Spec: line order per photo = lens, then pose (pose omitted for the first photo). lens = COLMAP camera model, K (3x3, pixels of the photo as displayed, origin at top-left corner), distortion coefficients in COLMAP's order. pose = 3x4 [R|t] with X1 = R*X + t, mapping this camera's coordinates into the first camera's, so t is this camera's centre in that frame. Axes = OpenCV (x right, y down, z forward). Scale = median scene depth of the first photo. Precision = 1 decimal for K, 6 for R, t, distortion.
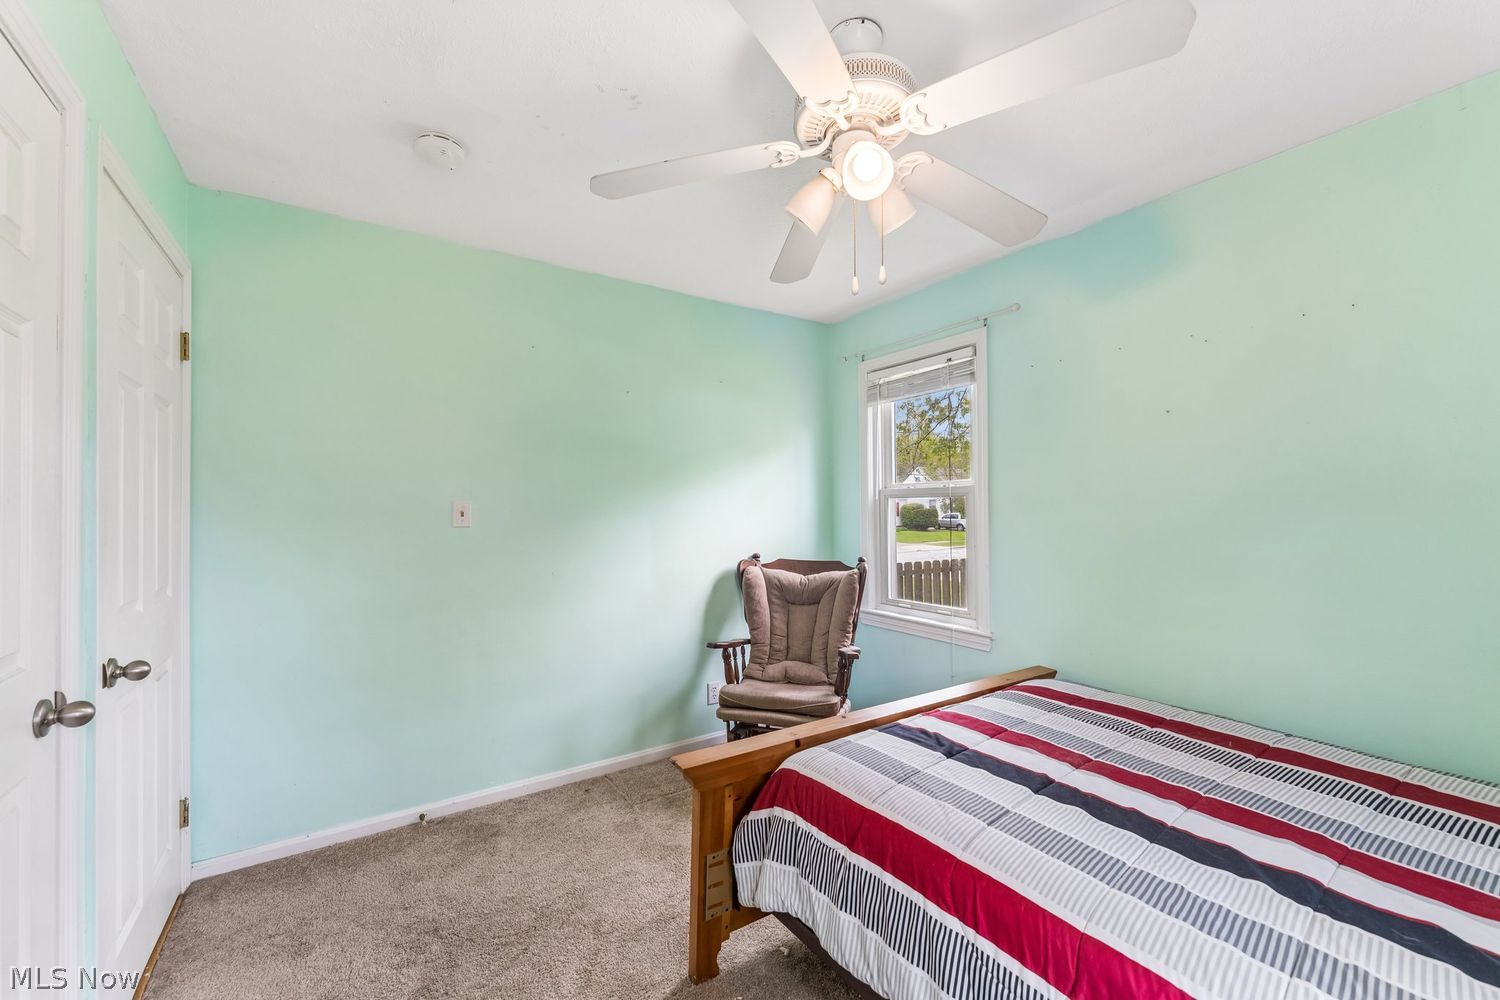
lens RADIAL K [[606.1, 0, 751.6], [0, 606.1, 501.8], [0, 0, 1]] dist [0.002552, -0.000796]
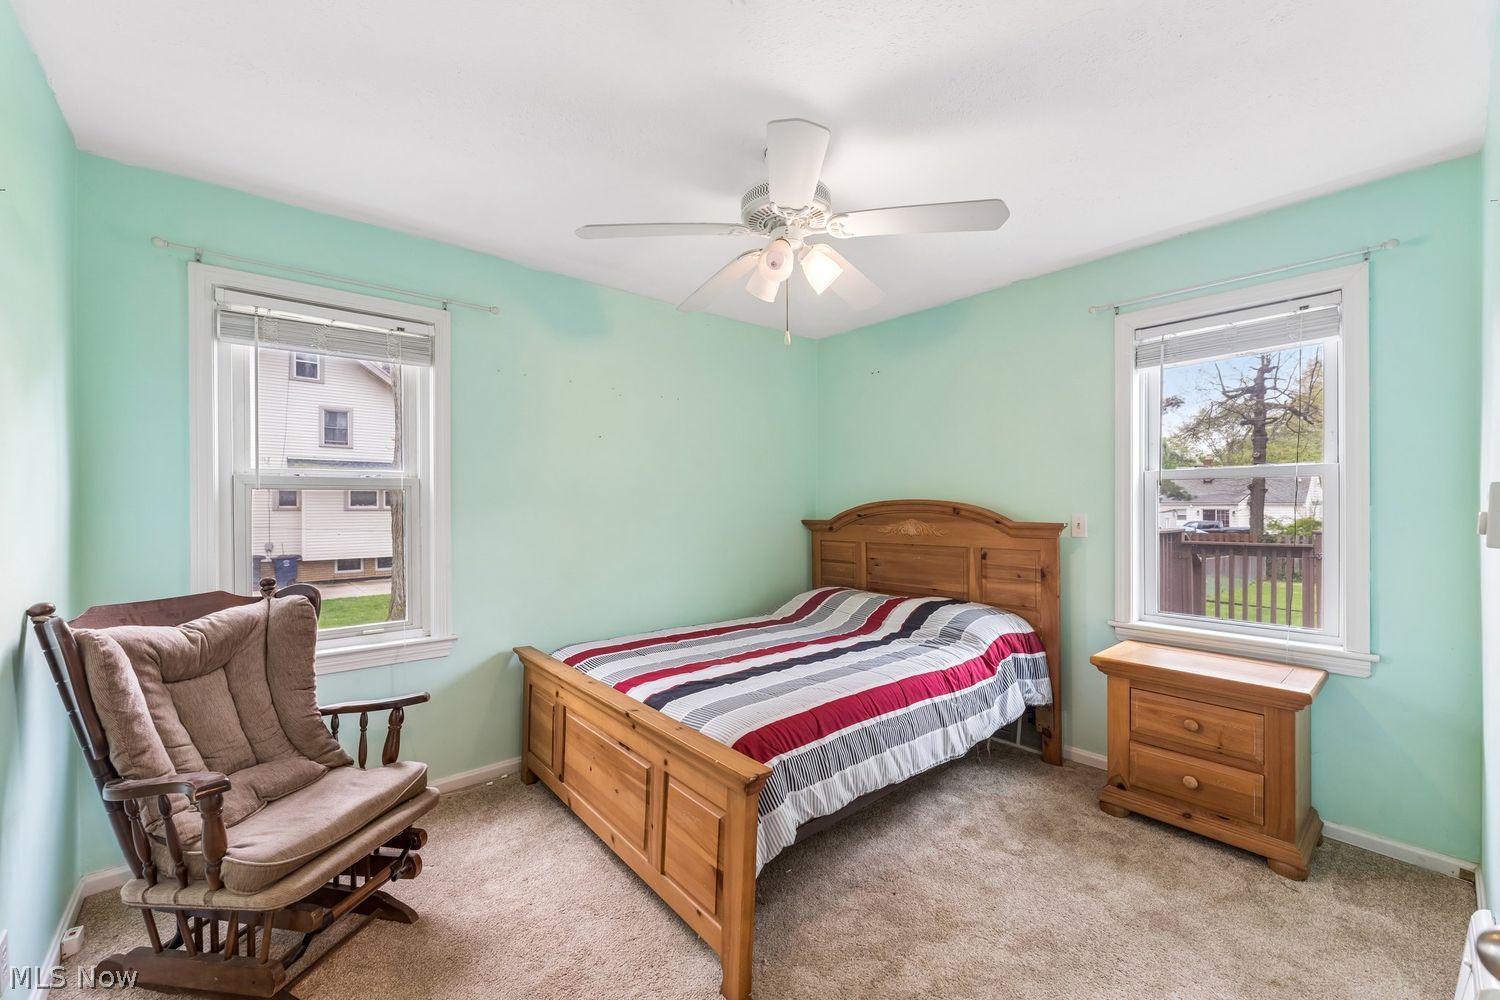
lens RADIAL K [[606.1, 0, 752.7], [0, 606.1, 504.9], [0, 0, 1]] dist [0.002552, -0.000796]
pose [[-0.119106, -0.001099, 0.992881, -0.585014], [-0.005620, 0.999984, 0.000433, 0.009099], [-0.992866, -0.005529, -0.119110, 0.626096]]
